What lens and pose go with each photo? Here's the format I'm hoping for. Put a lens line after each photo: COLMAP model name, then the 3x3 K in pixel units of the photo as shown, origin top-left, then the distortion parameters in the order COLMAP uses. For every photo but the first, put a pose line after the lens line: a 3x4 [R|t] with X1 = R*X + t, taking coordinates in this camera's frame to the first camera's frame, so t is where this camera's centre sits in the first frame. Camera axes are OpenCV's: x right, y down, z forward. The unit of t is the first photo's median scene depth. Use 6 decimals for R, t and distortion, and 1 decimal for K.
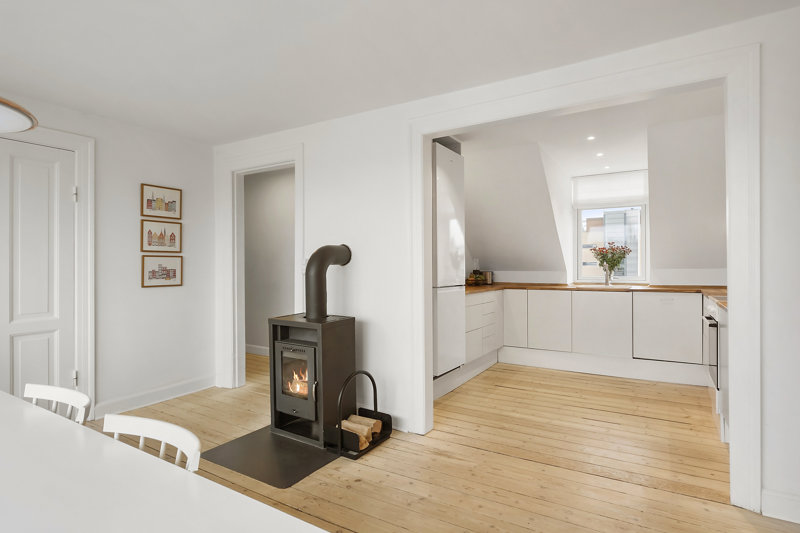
lens RADIAL K [[421.4, 0, 399.5], [0, 421.4, 263.5], [0, 0, 1]] dist [0.001115, -0.000528]
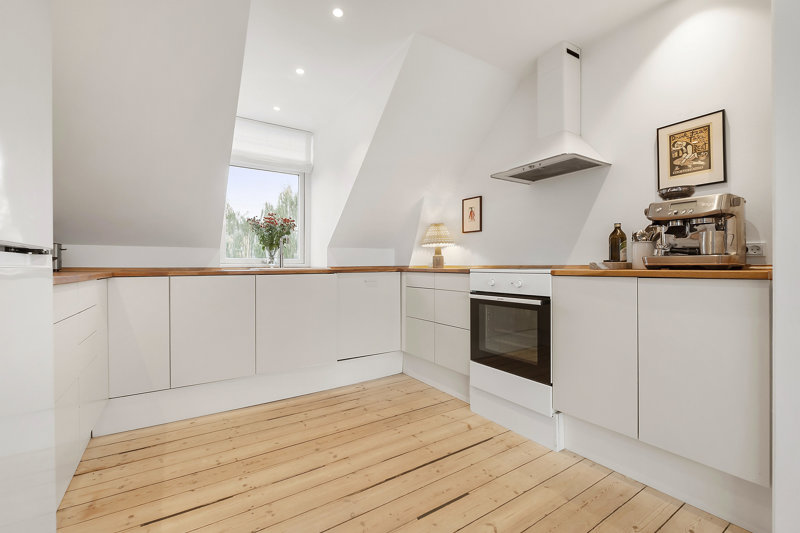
lens RADIAL K [[345.3, 0, 400.3], [0, 345.3, 266.1], [0, 0, 1]] dist [-0.004706, -0.002913]
pose [[0.424848, 0.001067, 0.905264, 0.035758], [-0.004666, 0.999989, 0.001011, 0.041578], [-0.905253, -0.004654, 0.424848, 0.495539]]
